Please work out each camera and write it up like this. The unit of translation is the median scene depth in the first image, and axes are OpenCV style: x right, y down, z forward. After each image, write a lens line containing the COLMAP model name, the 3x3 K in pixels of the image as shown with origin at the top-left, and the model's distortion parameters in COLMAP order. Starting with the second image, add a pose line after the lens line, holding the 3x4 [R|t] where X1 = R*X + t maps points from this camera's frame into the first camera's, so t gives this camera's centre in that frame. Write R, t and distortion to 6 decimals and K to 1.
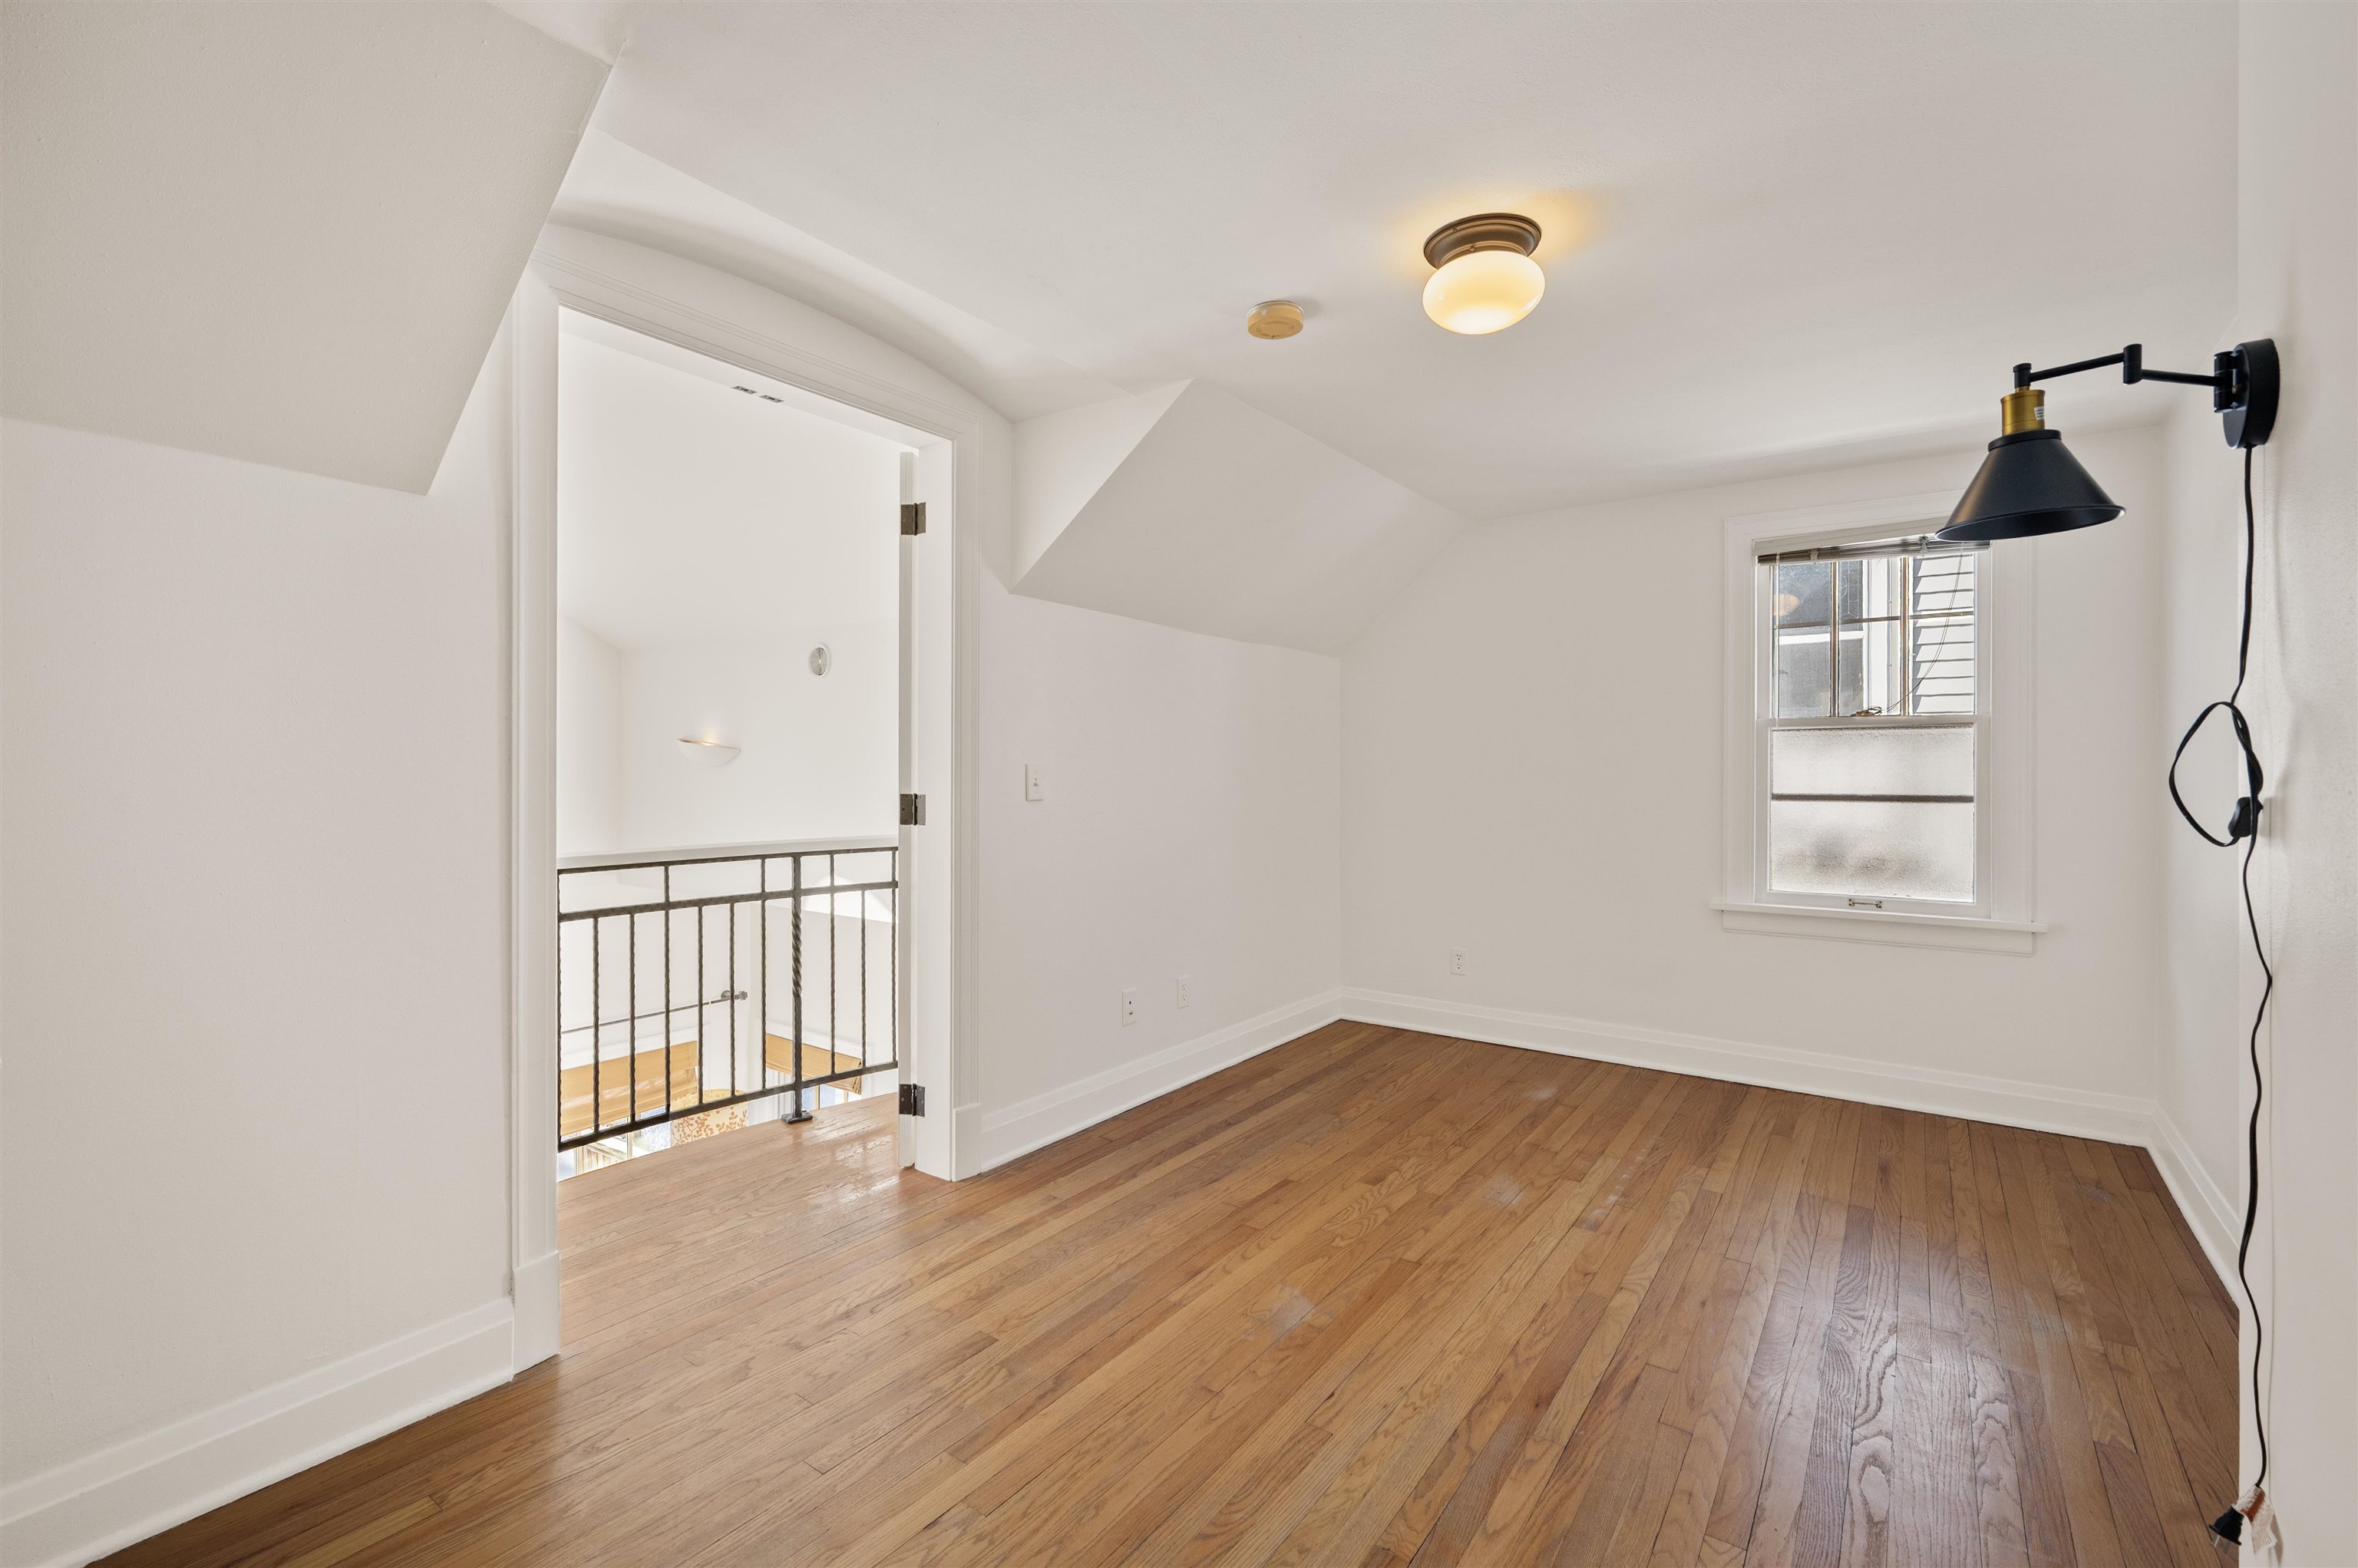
lens RADIAL K [[1035.0, 0, 1184.0], [0, 1035.0, 777.8], [0, 0, 1]] dist [0.011711, -0.001002]
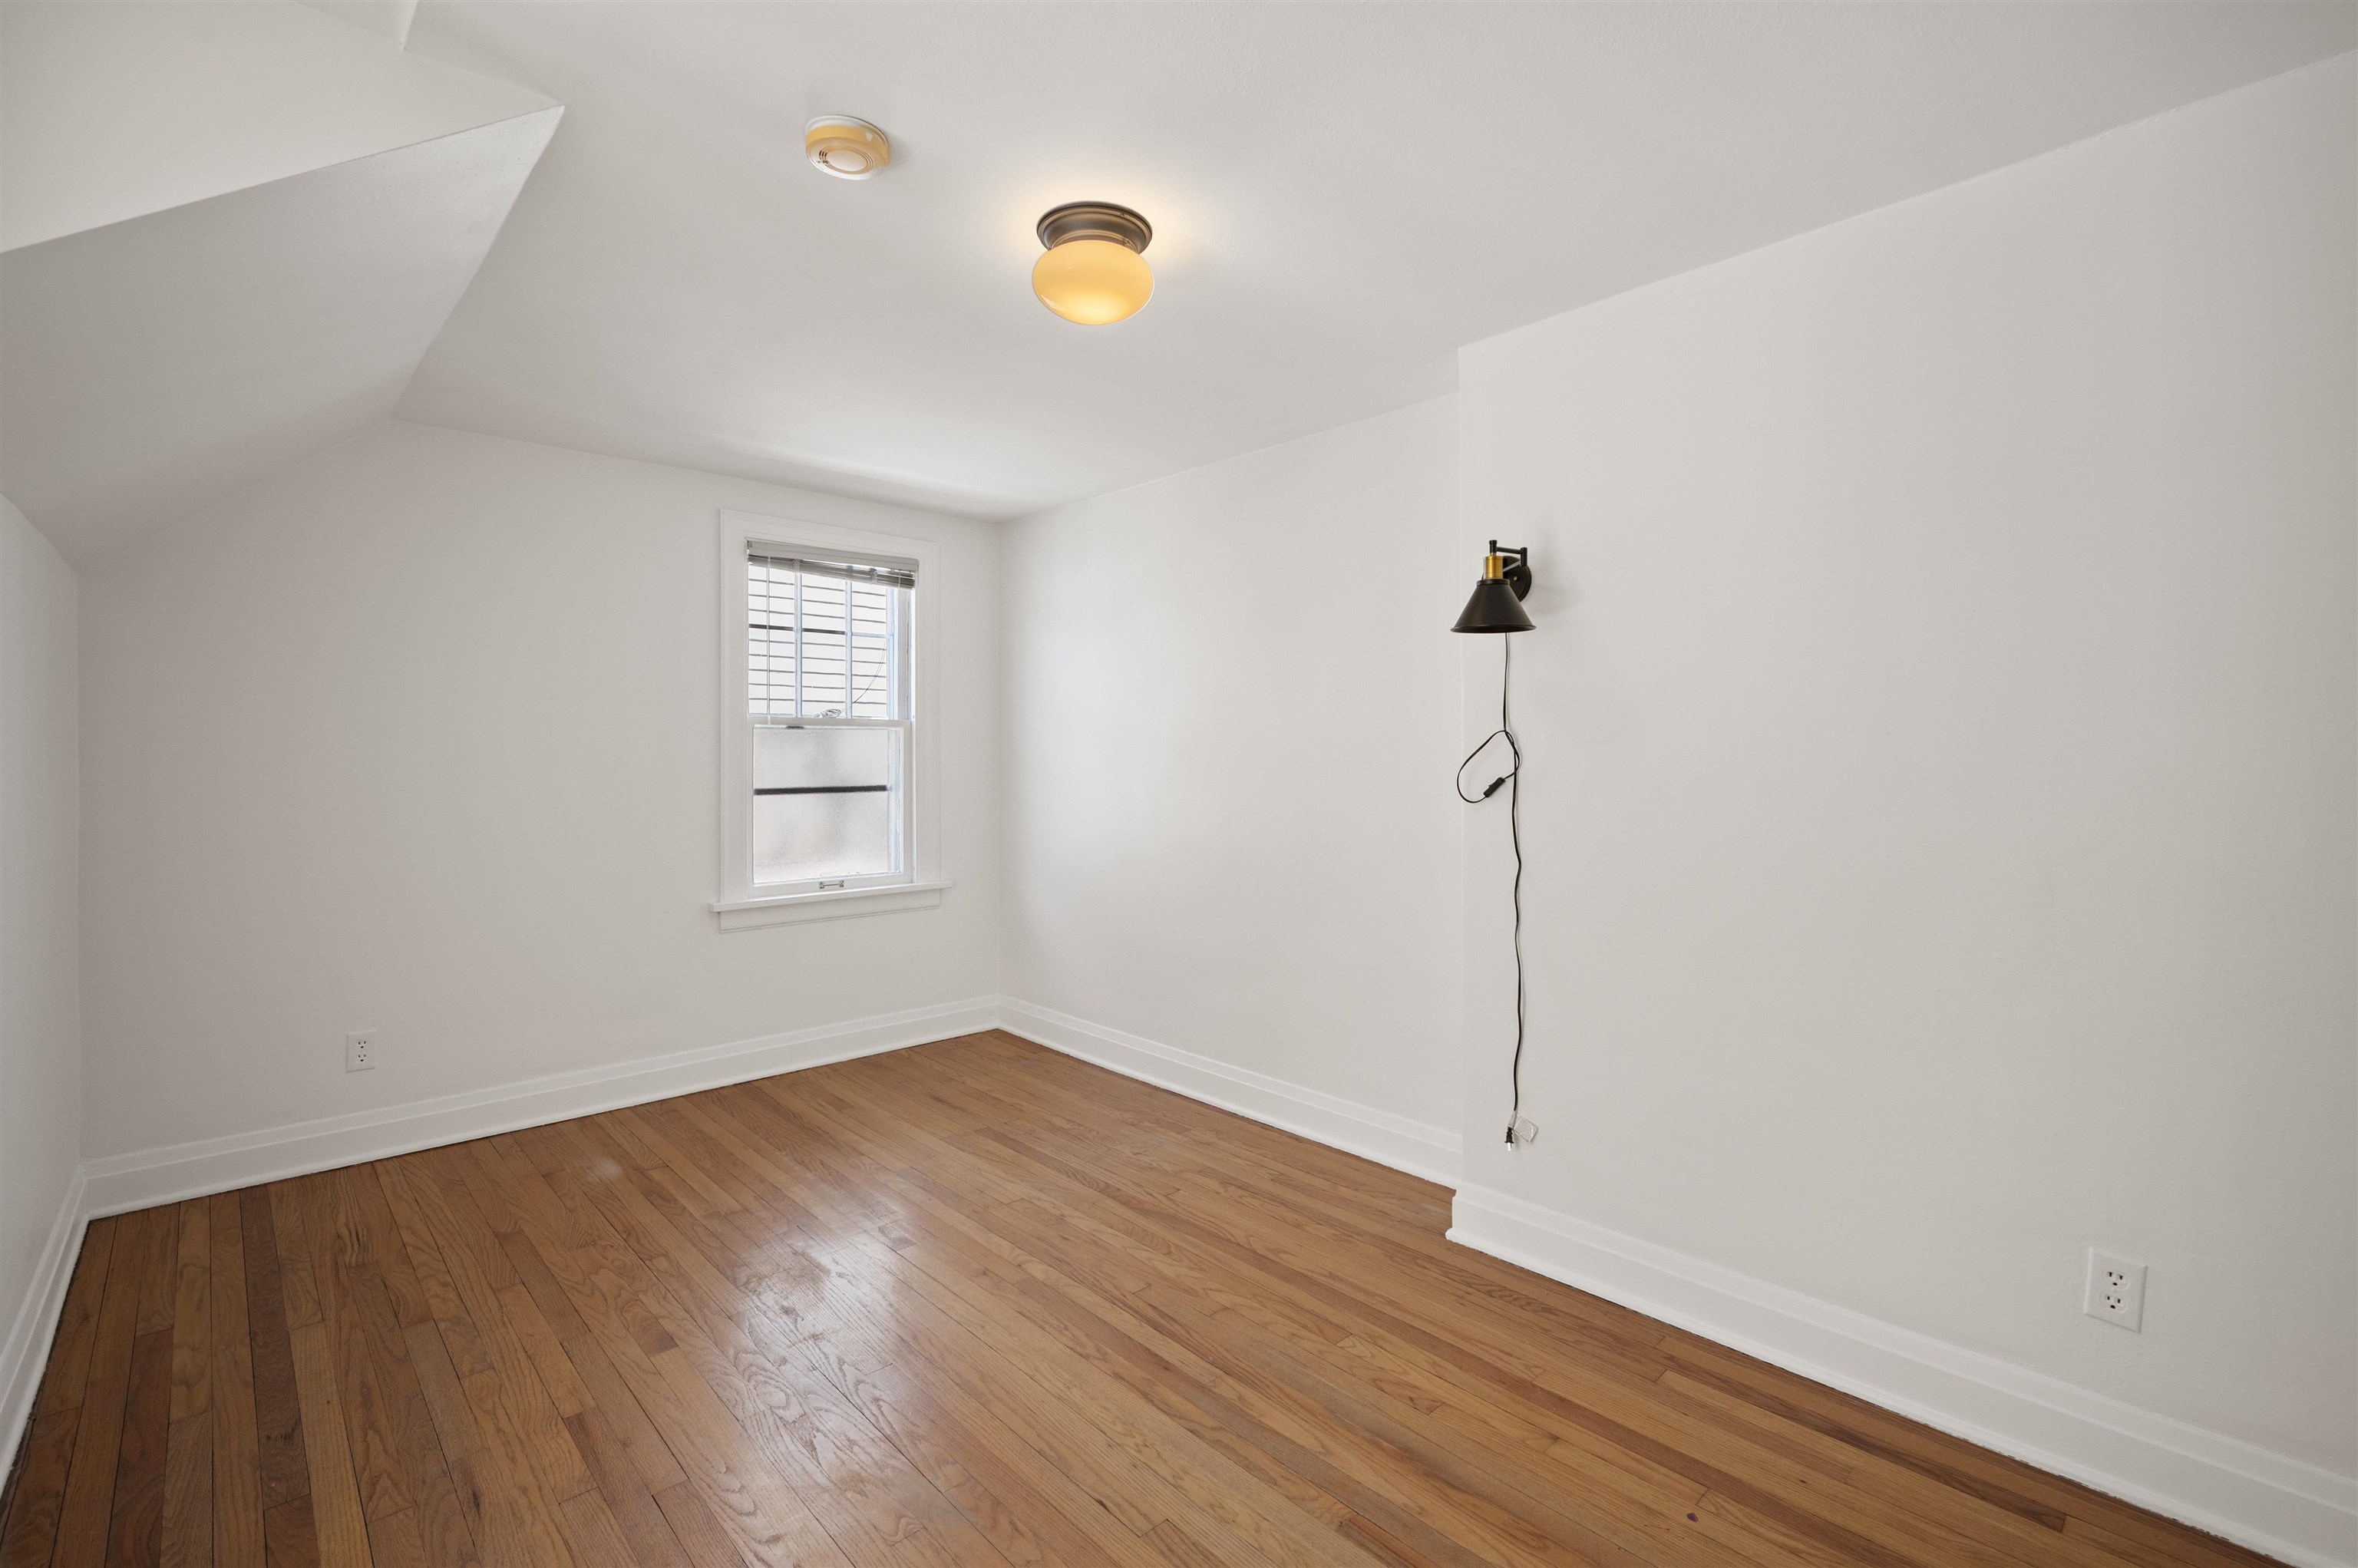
lens RADIAL K [[1035.0, 0, 1183.9], [0, 1035.0, 762.2], [0, 0, 1]] dist [0.011711, -0.001002]
pose [[0.201073, -0.005773, 0.979559, -0.486366], [0.012809, 0.999913, 0.003264, -0.013558], [-0.979492, 0.011891, 0.201130, 0.535756]]
